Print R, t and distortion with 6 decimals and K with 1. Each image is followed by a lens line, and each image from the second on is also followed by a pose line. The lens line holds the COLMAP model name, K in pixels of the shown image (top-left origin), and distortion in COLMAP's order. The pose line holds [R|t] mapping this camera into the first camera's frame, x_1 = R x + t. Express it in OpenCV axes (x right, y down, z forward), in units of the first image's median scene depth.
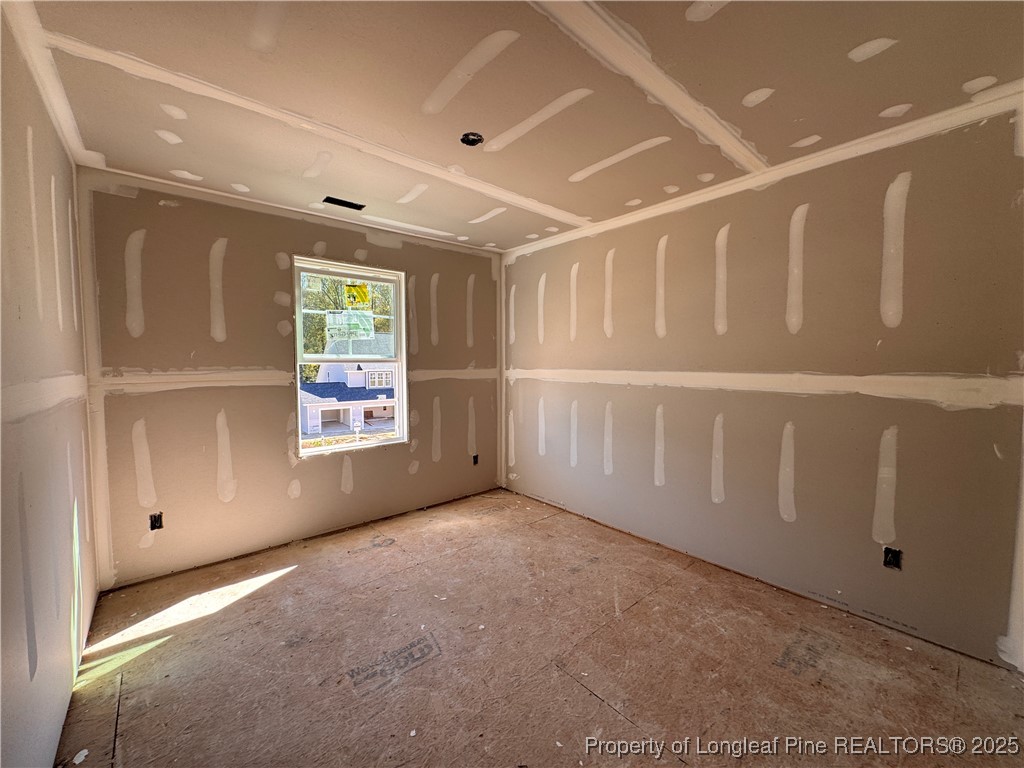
lens RADIAL K [[408.8, 0, 508.8], [0, 408.8, 383.1], [0, 0, 1]] dist [-0.000872, -0.000278]
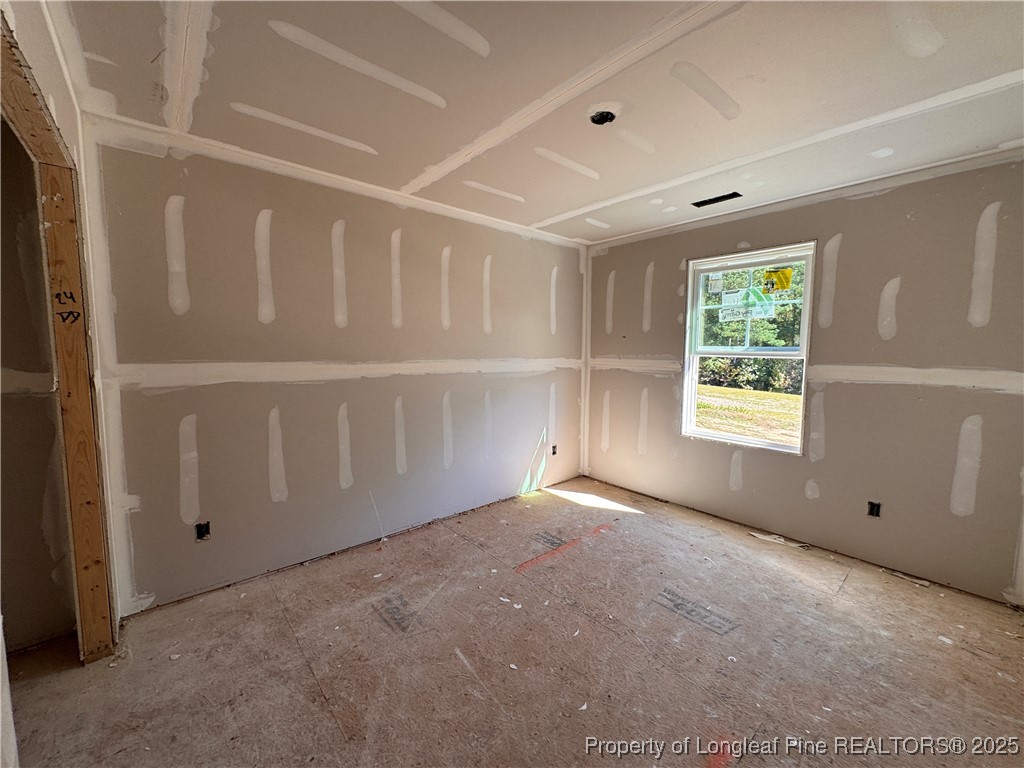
lens RADIAL K [[408.8, 0, 514.9], [0, 408.8, 381.6], [0, 0, 1]] dist [-0.000872, -0.000278]
pose [[0.026604, 0.090713, -0.995522, 0.568373], [-0.064137, 0.993977, 0.088858, -0.038777], [0.997586, 0.061486, 0.032261, 0.430817]]
